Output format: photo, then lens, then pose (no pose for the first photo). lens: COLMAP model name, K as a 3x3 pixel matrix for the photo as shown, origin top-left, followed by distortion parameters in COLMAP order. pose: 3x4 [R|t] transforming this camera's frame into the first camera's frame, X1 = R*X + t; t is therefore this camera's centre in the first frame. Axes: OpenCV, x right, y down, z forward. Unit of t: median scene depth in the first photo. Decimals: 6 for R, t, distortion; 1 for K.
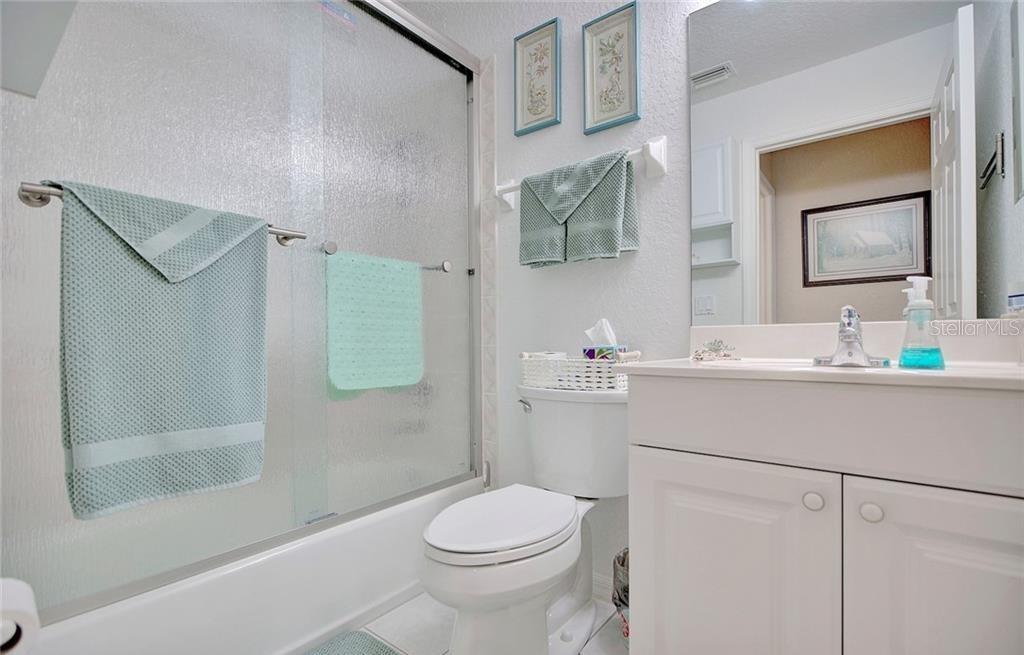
lens RADIAL K [[465.1, 0, 513.3], [0, 465.1, 341.8], [0, 0, 1]] dist [-0.000450, -0.001607]
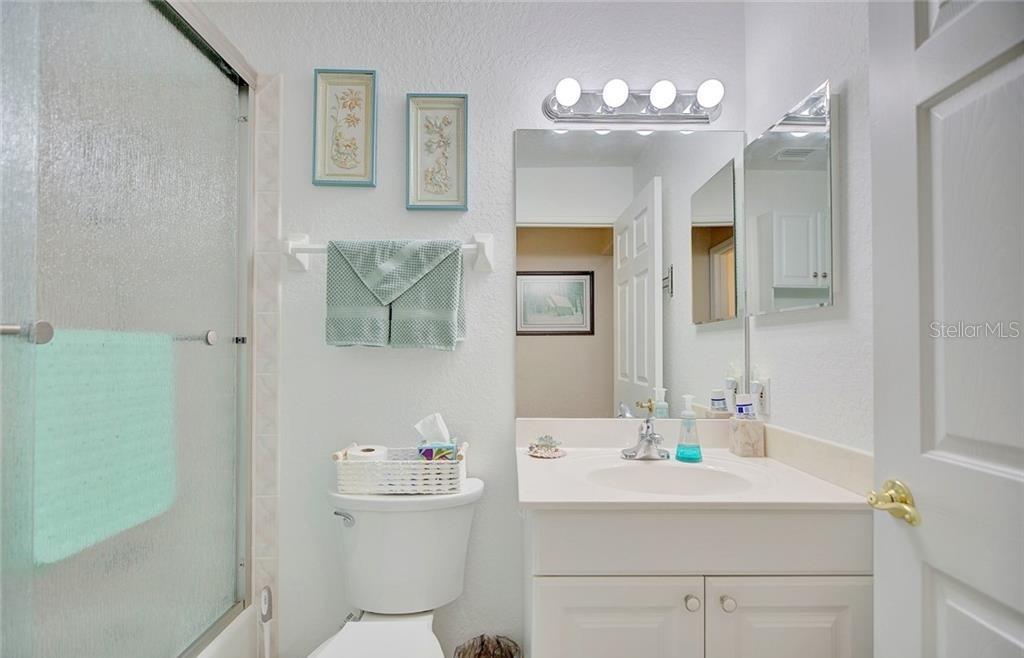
lens RADIAL K [[465.1, 0, 513.3], [0, 465.1, 343.3], [0, 0, 1]] dist [-0.000450, -0.001607]
pose [[0.781231, 0.016666, 0.624020, -0.263926], [-0.009076, 0.999841, -0.015340, -0.168722], [-0.624176, 0.006321, 0.781258, 0.142337]]
